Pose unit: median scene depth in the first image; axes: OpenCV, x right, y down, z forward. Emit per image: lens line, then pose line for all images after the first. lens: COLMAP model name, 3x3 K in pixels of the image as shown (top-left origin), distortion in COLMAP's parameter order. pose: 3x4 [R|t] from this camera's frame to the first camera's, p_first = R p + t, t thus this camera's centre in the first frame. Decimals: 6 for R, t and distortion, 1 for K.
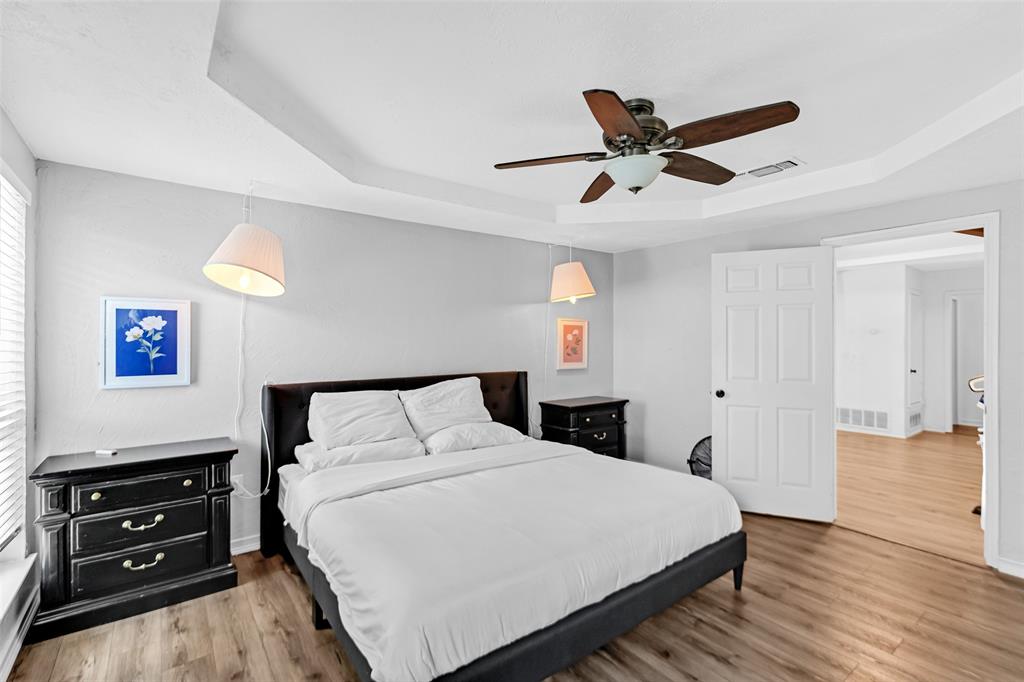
lens RADIAL K [[467.7, 0, 512.0], [0, 467.7, 341.0], [0, 0, 1]] dist [0.000840, 0.000206]
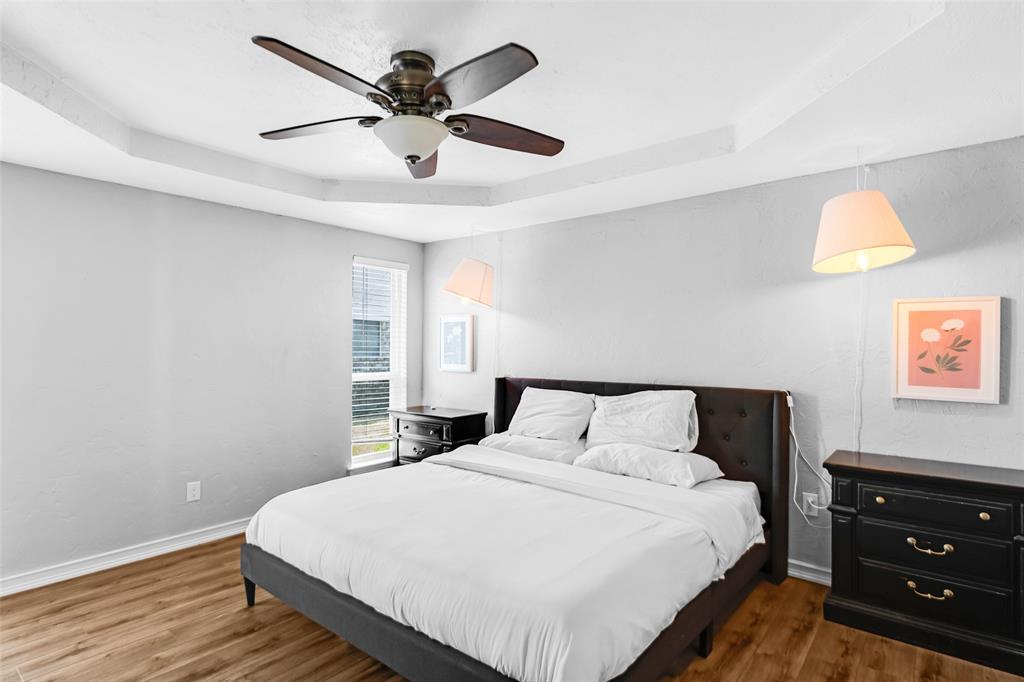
lens RADIAL K [[534.4, 0, 512.0], [0, 534.4, 341.0], [0, 0, 1]] dist [0.002192, 0.000596]
pose [[0.232077, 0.001914, -0.972696, 0.734349], [0.001510, 0.999996, 0.002328, -0.005332], [0.972696, -0.002010, 0.232073, 0.558258]]
